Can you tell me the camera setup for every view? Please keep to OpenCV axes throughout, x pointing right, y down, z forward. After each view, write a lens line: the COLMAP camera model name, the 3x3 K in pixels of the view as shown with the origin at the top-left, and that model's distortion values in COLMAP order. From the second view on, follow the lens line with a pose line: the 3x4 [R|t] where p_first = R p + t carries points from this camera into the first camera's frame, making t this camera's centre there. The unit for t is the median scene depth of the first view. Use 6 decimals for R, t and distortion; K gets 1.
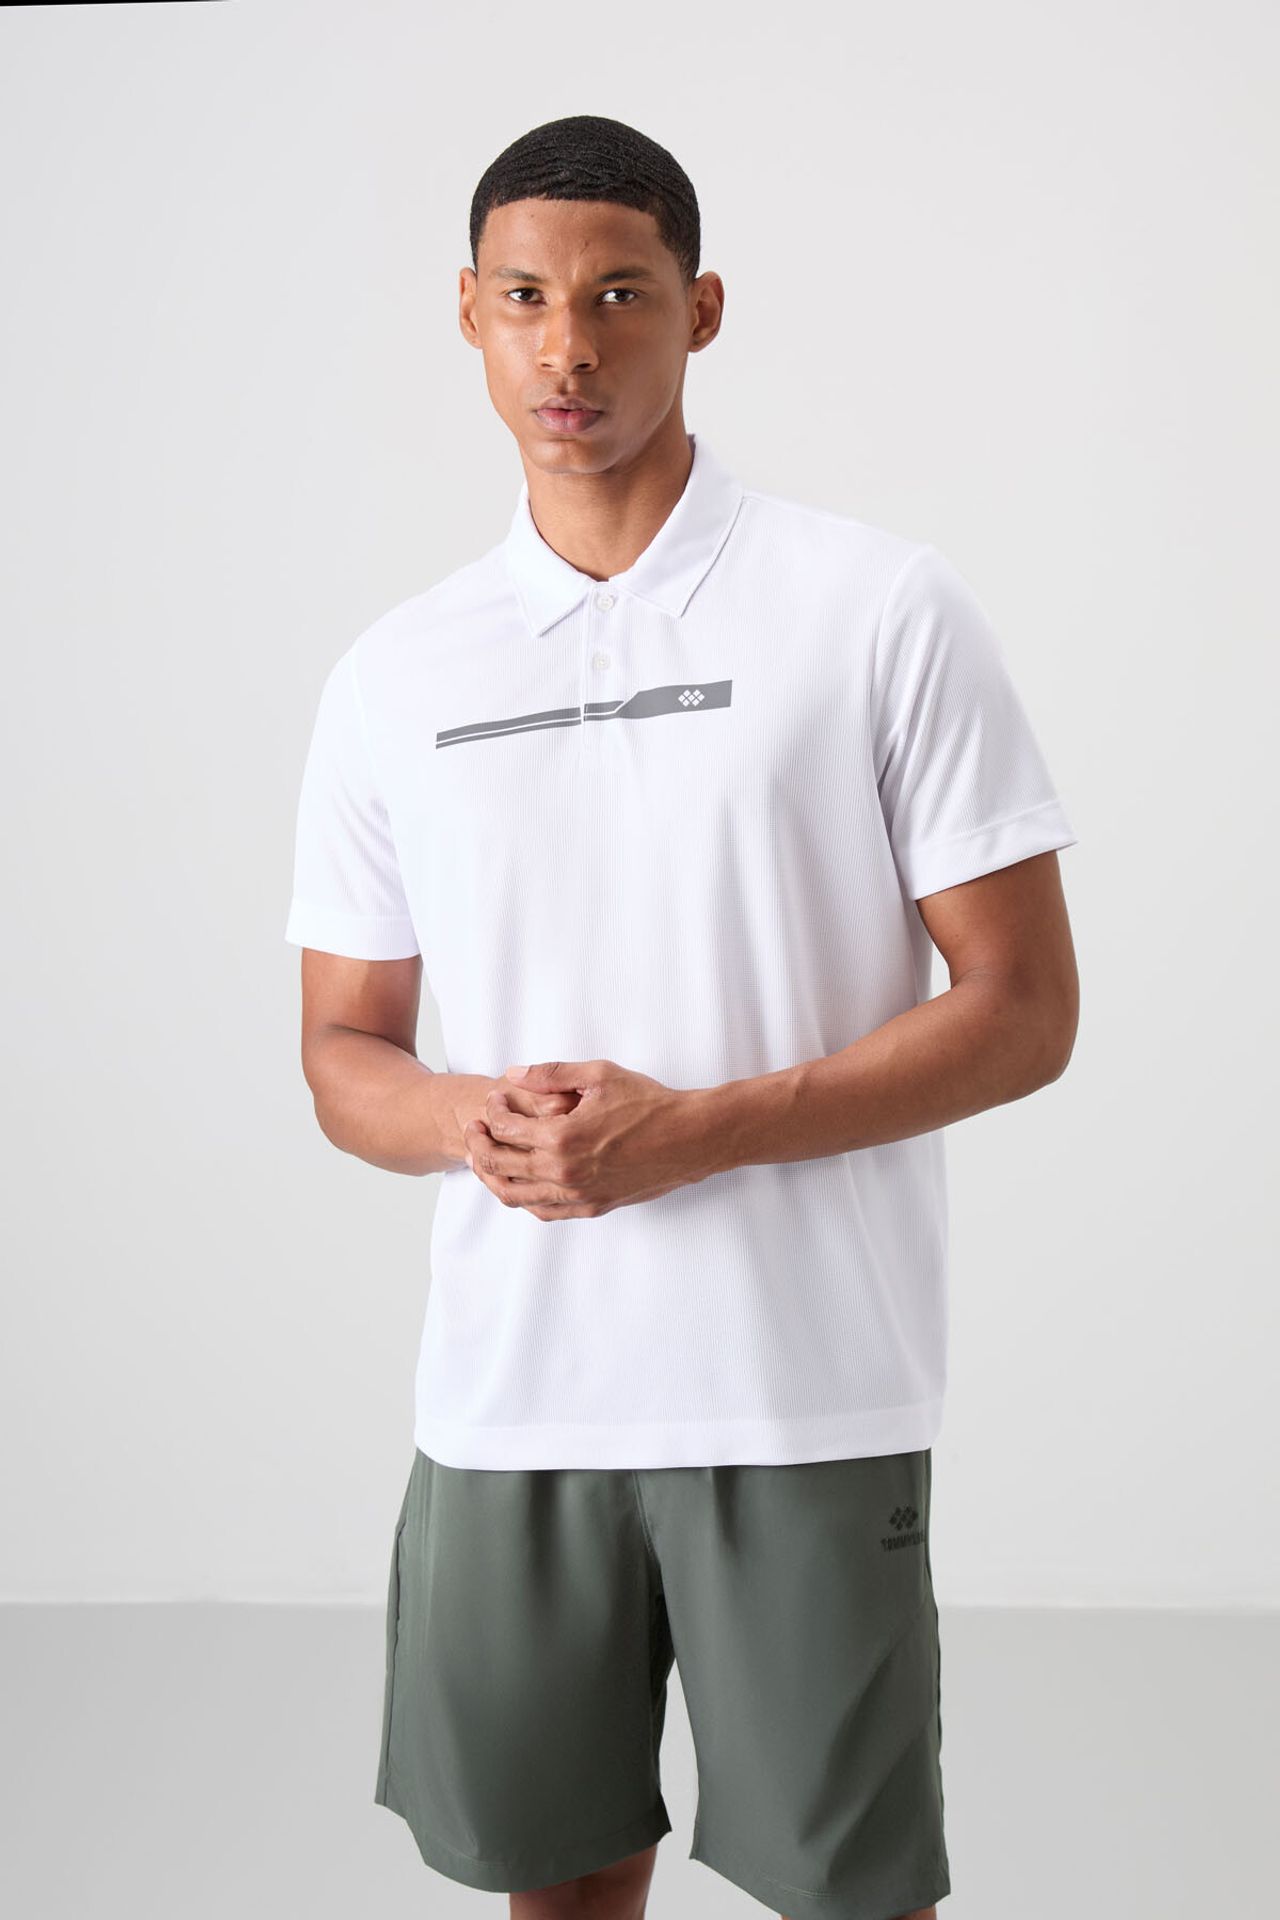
lens RADIAL K [[1855.7, 0, 632.0], [0, 1855.7, 969.3], [0, 0, 1]] dist [0.008180, 0.000000]
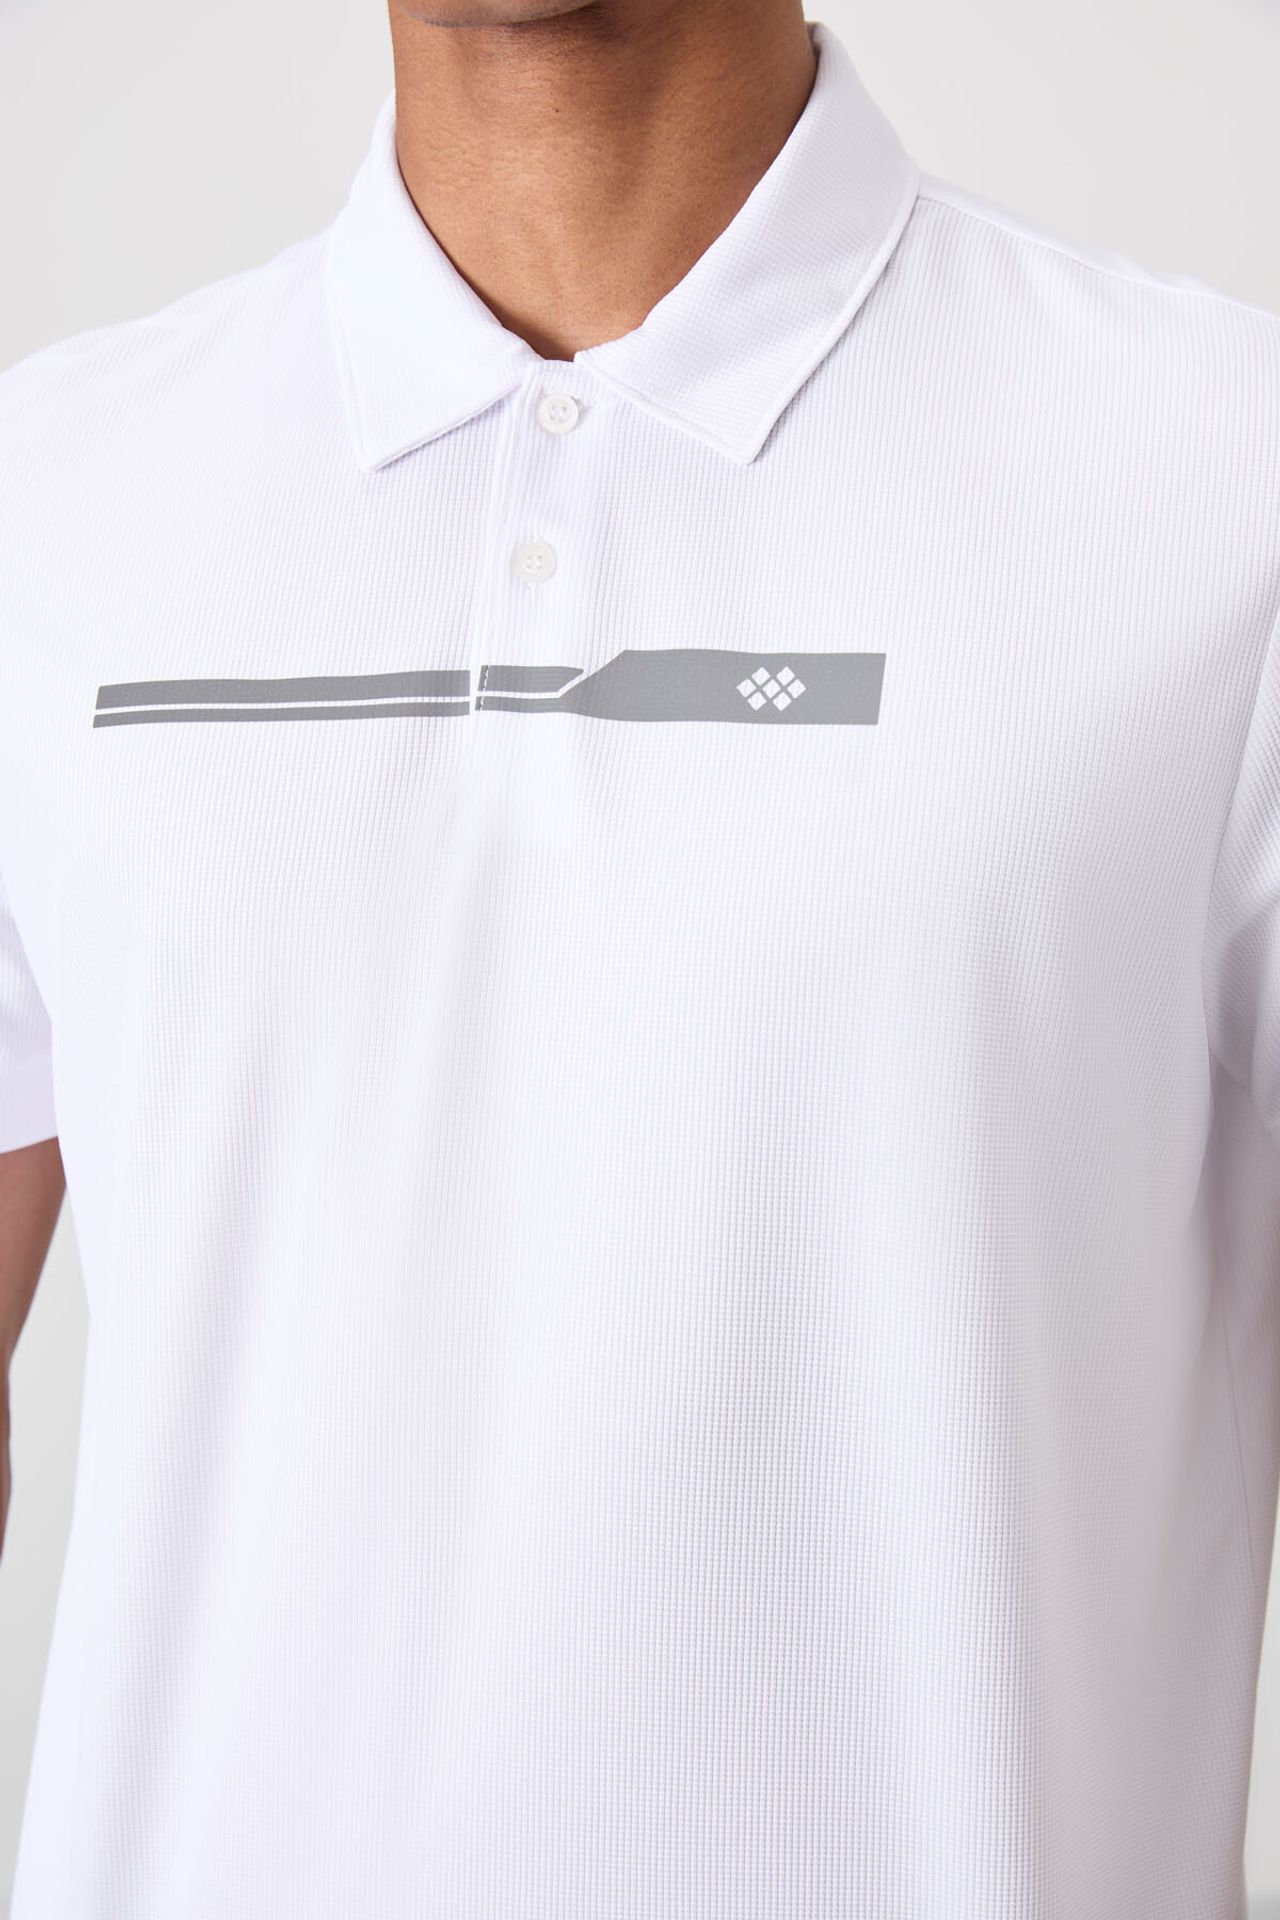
lens RADIAL K [[1855.7, 0, 660.6], [0, 1855.7, 956.5], [0, 0, 1]] dist [0.008180, 0.000000]
pose [[0.991851, 0.098533, 0.080767, -0.013752], [-0.103368, 0.992948, 0.058043, -0.106642], [-0.074479, -0.065918, 0.995042, 0.598551]]
